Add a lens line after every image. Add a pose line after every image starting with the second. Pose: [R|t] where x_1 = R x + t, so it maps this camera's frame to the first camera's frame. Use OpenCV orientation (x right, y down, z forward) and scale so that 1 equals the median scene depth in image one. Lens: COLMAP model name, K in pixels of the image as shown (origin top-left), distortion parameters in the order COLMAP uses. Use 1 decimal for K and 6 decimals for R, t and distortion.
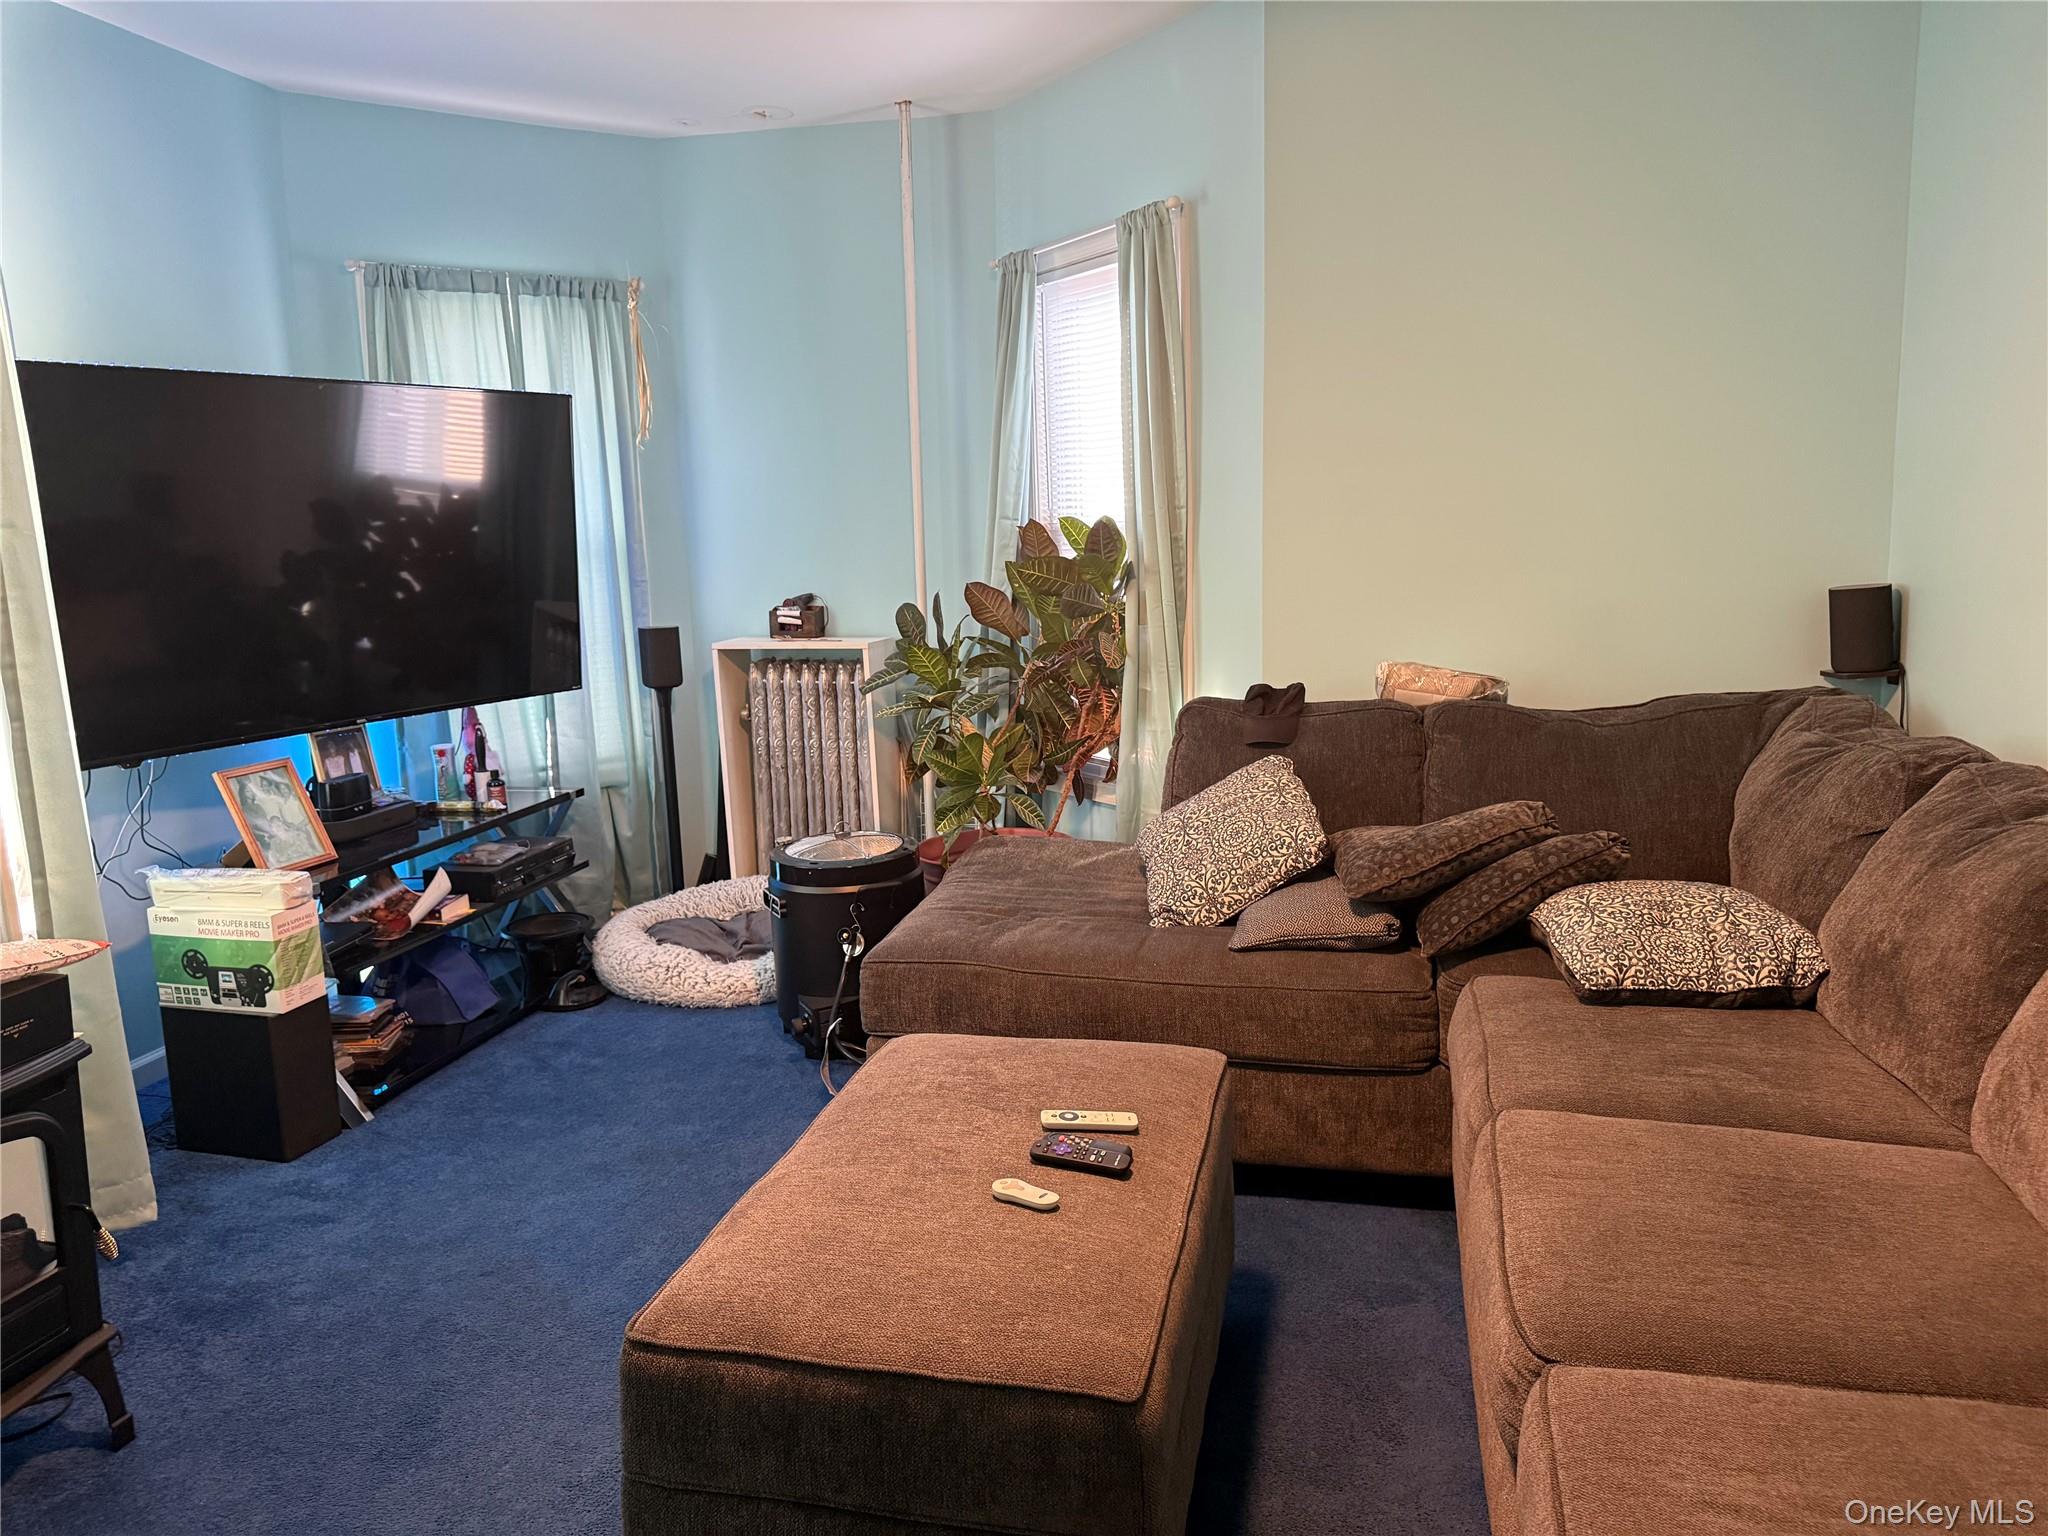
lens RADIAL K [[1456.3, 0, 1024.0], [0, 1456.3, 768.0], [0, 0, 1]] dist [0.112980, -0.148539]
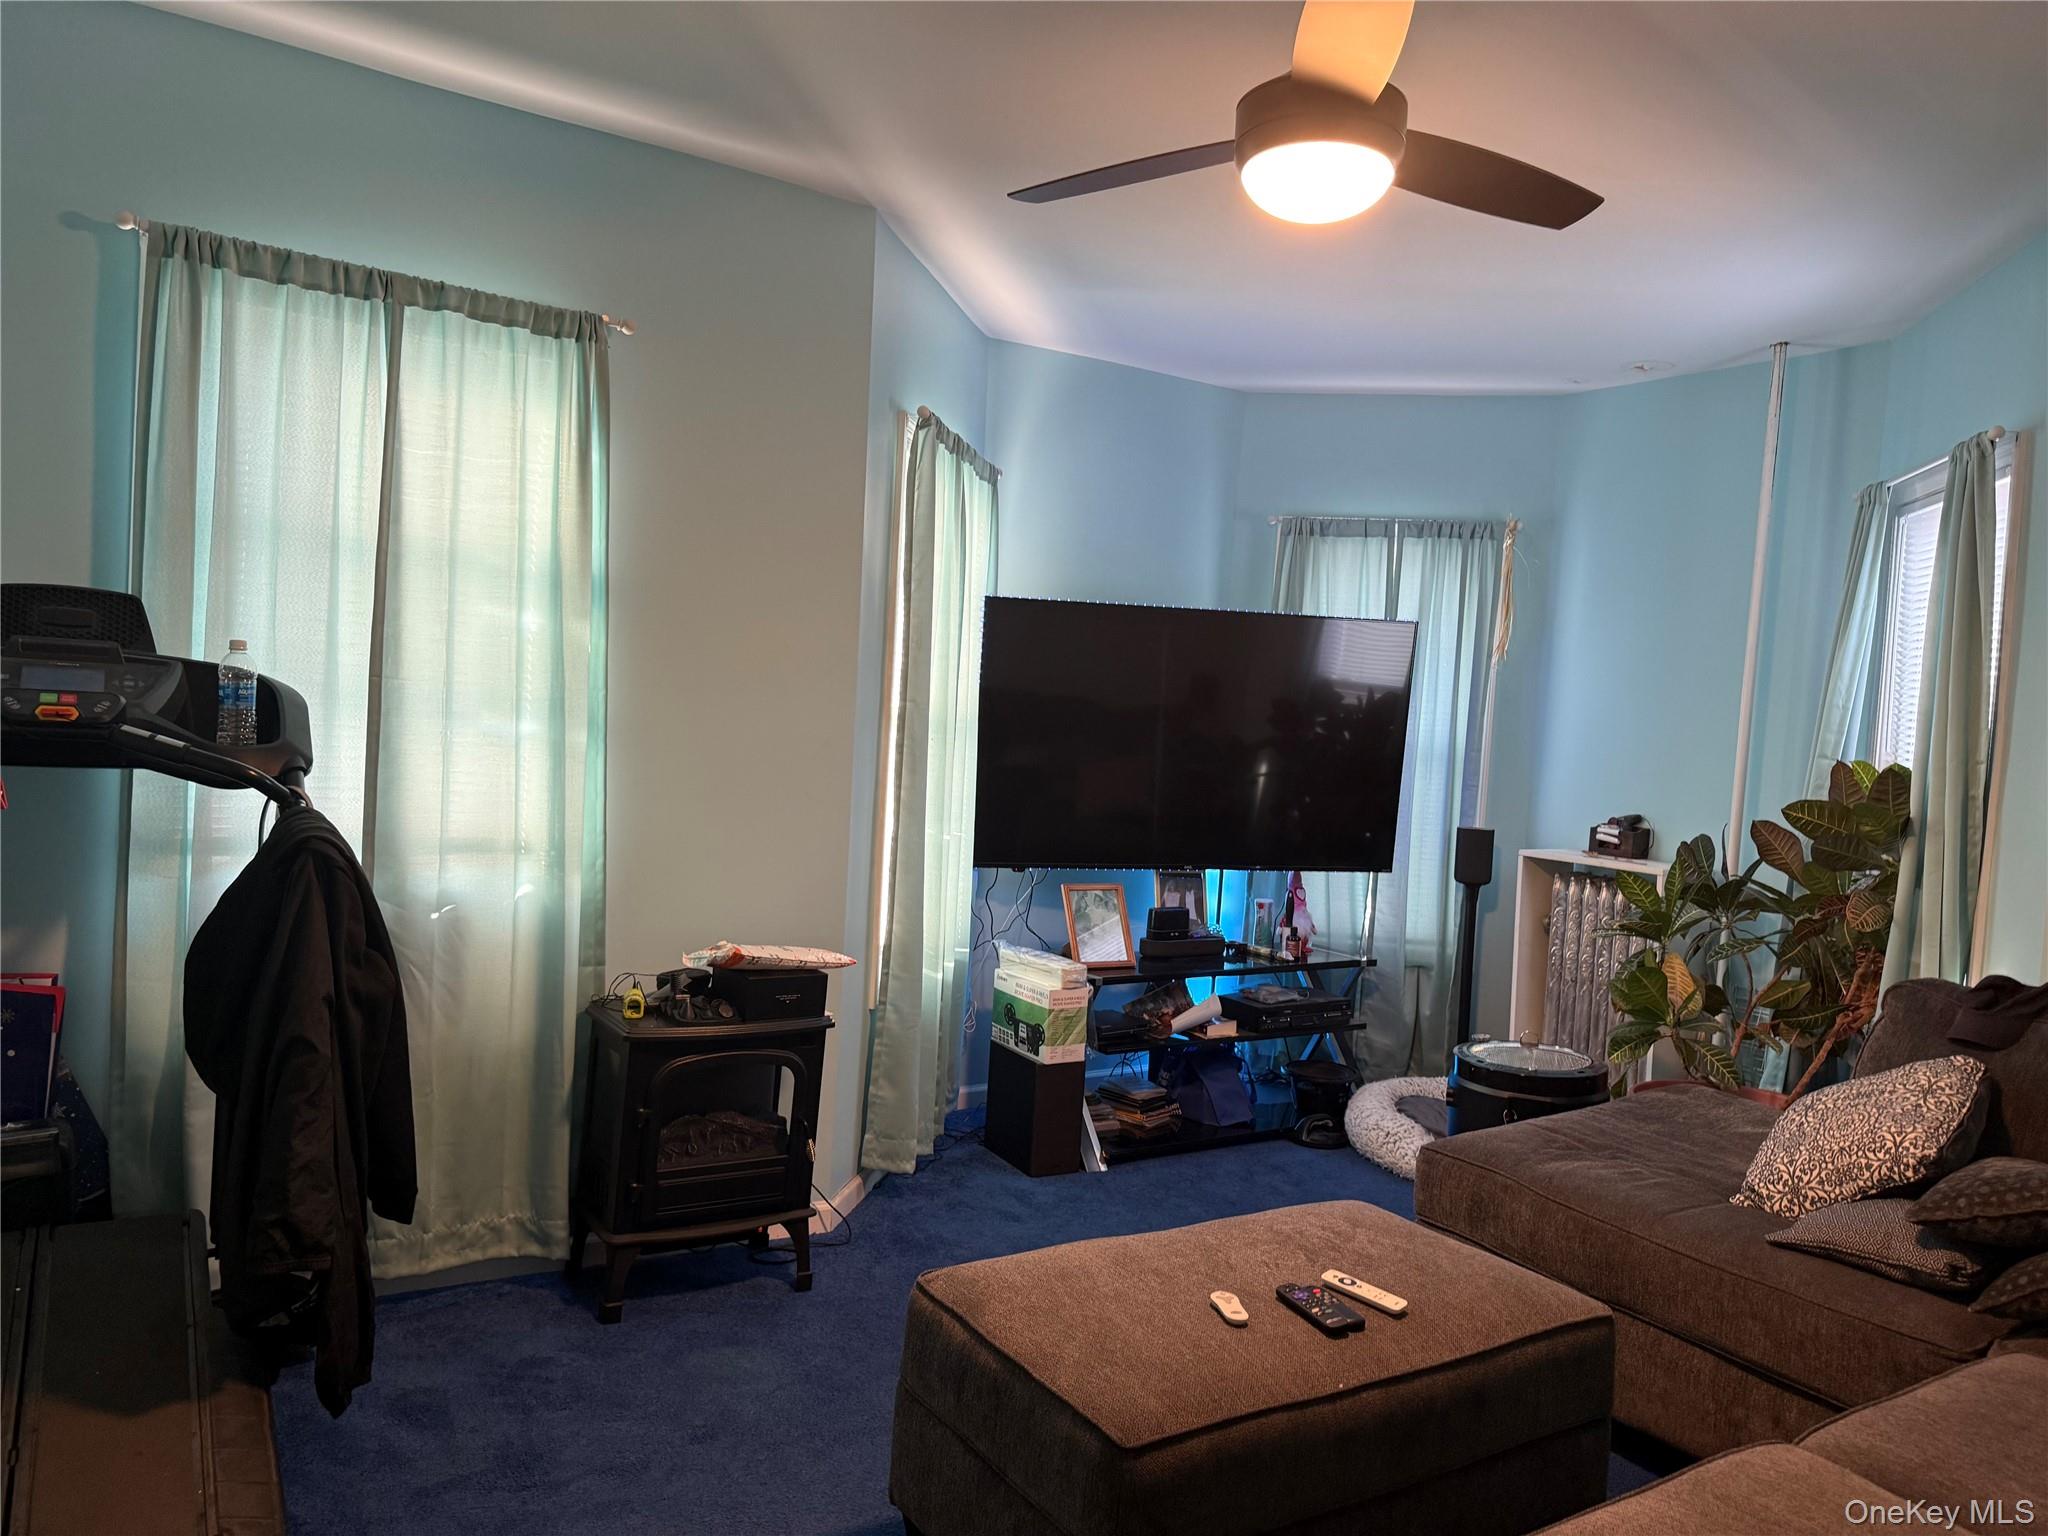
lens RADIAL K [[1456.3, 0, 1024.0], [0, 1456.3, 768.0], [0, 0, 1]] dist [0.112980, -0.148539]
pose [[0.710557, 0.098745, -0.696676, 0.322848], [-0.191872, 0.979773, -0.056825, -0.016514], [0.676974, 0.174050, 0.715131, -0.013806]]
